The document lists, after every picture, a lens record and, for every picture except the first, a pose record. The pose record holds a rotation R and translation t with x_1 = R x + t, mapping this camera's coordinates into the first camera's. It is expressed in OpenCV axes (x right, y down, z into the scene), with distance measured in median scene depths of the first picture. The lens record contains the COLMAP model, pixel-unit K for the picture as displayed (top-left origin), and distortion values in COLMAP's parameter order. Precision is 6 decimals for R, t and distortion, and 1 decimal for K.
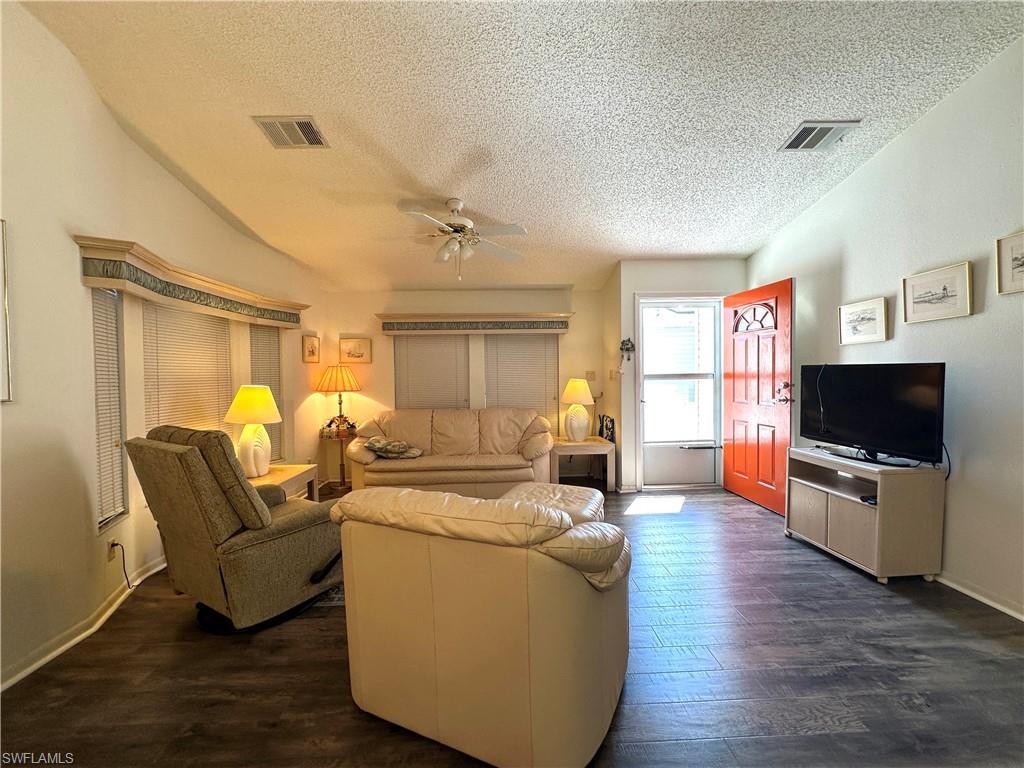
lens RADIAL K [[409.6, 0, 510.9], [0, 409.6, 385.6], [0, 0, 1]] dist [-0.004983, 0.001296]
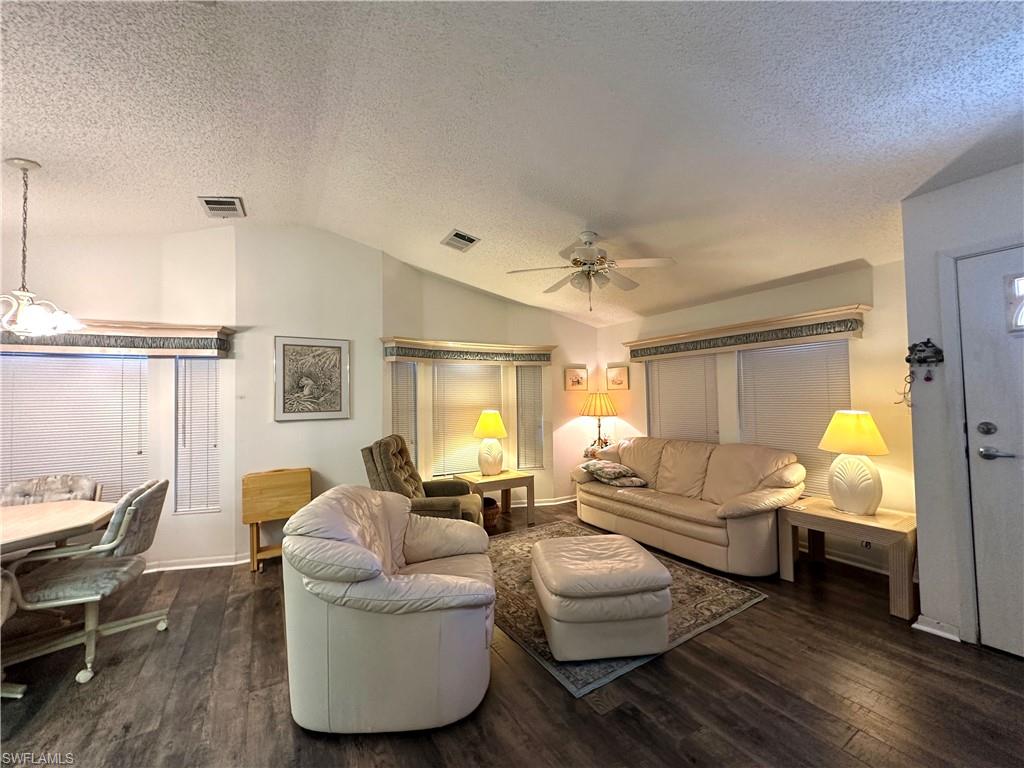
lens RADIAL K [[409.6, 0, 511.9], [0, 409.6, 385.7], [0, 0, 1]] dist [-0.004983, 0.001296]
pose [[0.487803, -0.023286, -0.872643, 0.732968], [-0.011330, 0.999391, -0.033002, -0.046998], [0.872880, 0.025985, 0.487242, 0.407078]]
